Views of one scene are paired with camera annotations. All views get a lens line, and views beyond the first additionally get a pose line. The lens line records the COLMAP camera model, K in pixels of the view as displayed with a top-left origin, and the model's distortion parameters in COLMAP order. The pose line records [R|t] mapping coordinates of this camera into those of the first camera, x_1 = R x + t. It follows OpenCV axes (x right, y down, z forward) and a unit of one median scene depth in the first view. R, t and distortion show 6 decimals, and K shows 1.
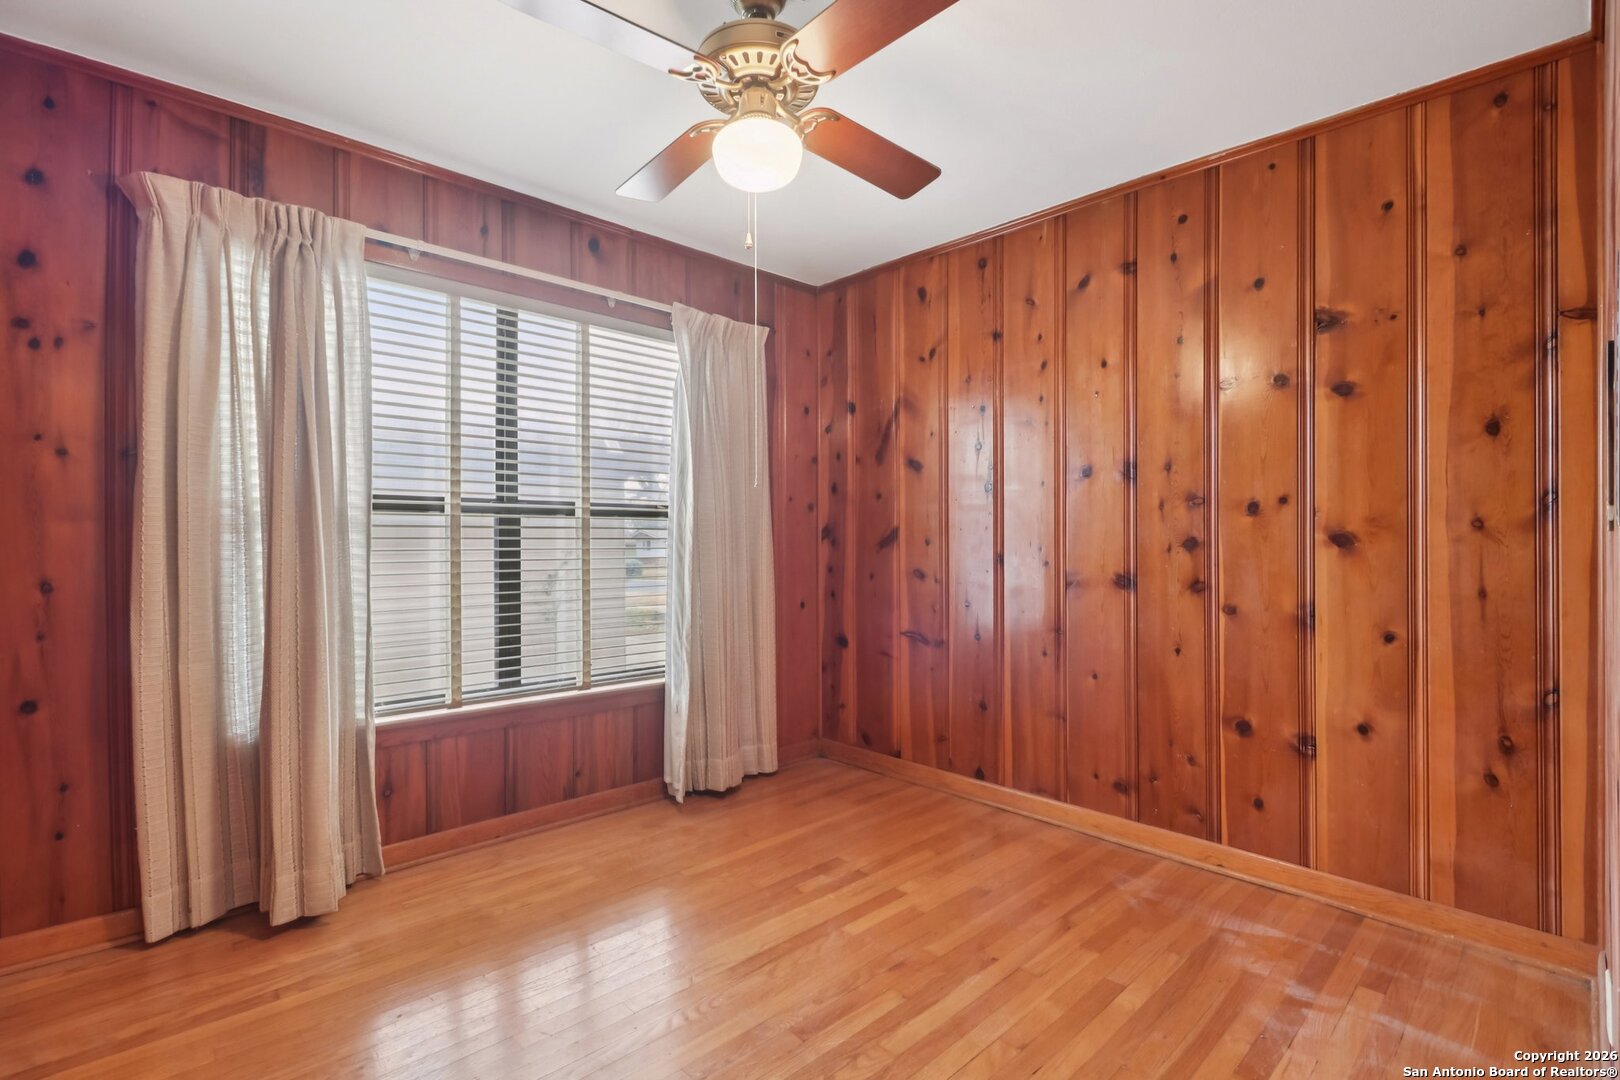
lens RADIAL K [[759.0, 0, 798.8], [0, 759.0, 533.9], [0, 0, 1]] dist [-0.000331, -0.013262]
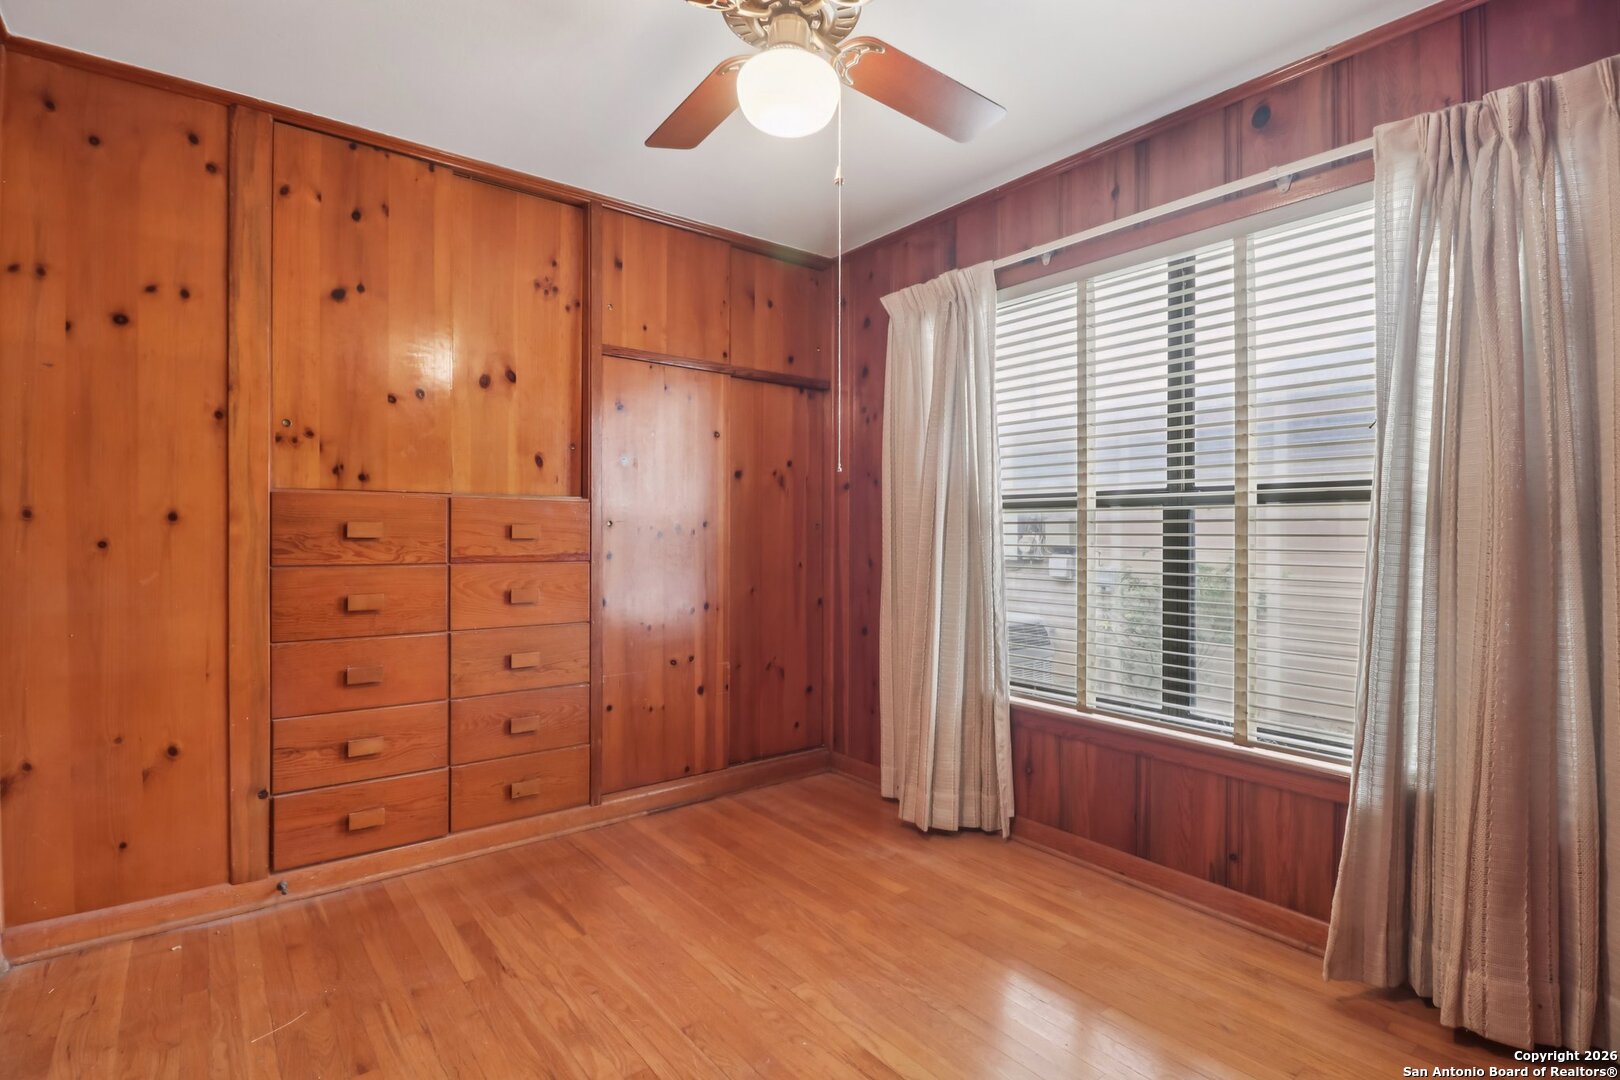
lens RADIAL K [[776.0, 0, 794.3], [0, 776.0, 527.6], [0, 0, 1]] dist [-0.000041, -0.015130]
pose [[-0.111569, -0.004022, -0.993749, 0.539556], [0.006462, 0.999968, -0.004773, -0.000463], [0.993736, -0.006954, -0.111539, 0.721313]]
